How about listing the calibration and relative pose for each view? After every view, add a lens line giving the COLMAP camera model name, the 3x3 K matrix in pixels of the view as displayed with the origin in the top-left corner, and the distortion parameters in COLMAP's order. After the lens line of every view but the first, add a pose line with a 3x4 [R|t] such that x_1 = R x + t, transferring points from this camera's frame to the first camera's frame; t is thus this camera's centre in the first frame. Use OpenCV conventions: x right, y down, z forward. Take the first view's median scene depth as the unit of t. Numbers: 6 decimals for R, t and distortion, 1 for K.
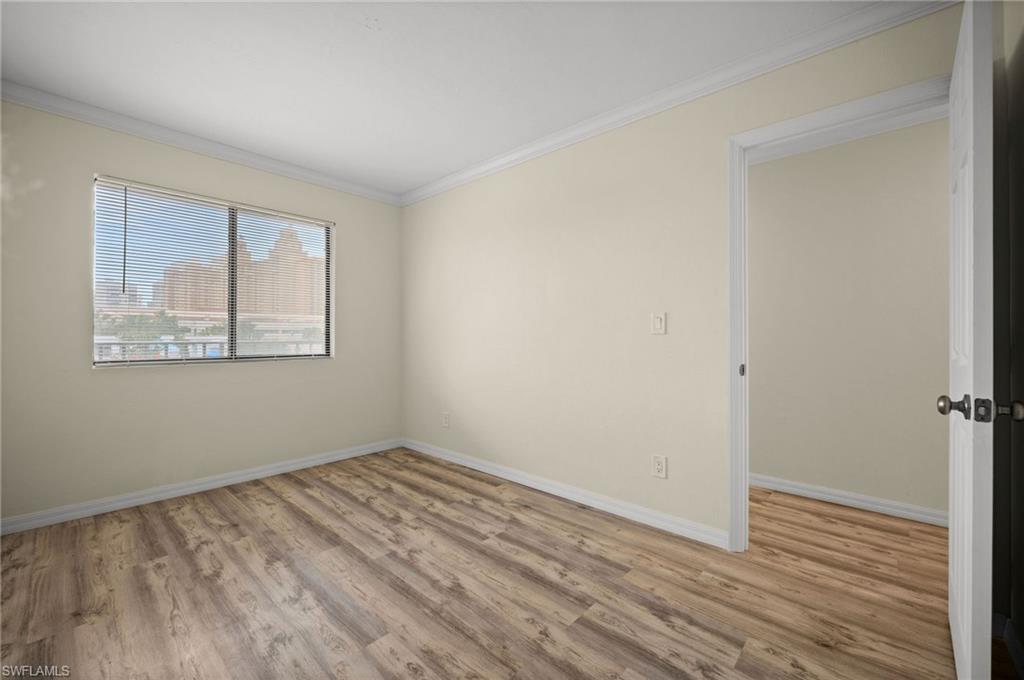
lens RADIAL K [[419.3, 0, 511.5], [0, 419.3, 335.9], [0, 0, 1]] dist [-0.002098, 0.001238]
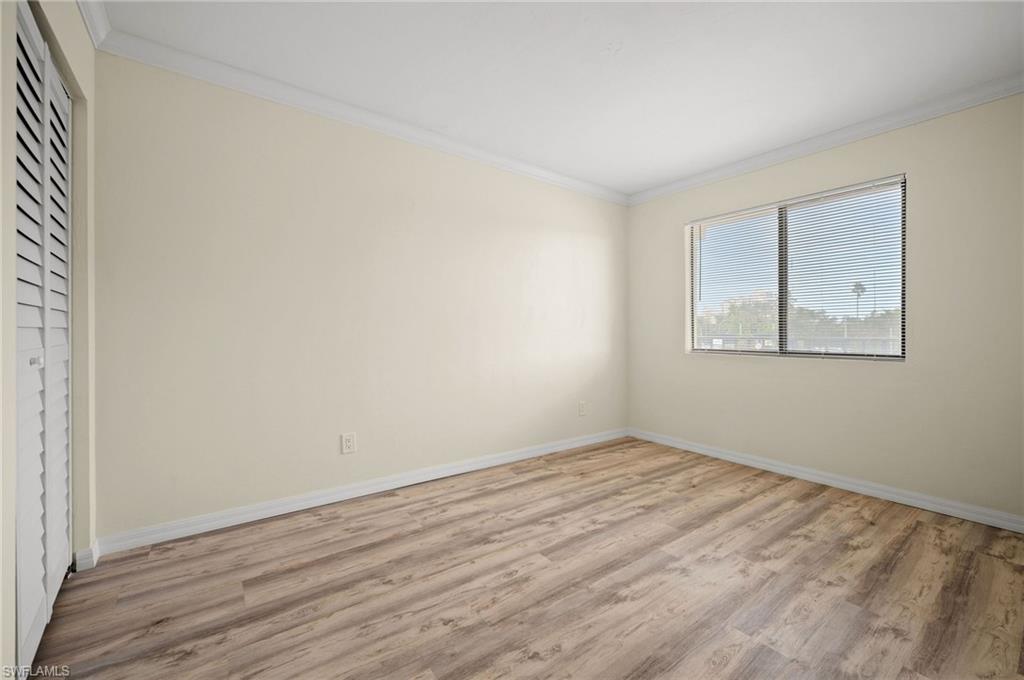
lens RADIAL K [[419.3, 0, 520.8], [0, 419.3, 337.4], [0, 0, 1]] dist [-0.002098, 0.001238]
pose [[-0.192221, 0.007871, -0.981320, 0.587040], [-0.002568, 0.999960, 0.008523, 0.011072], [0.981348, 0.004158, -0.192193, 0.696598]]
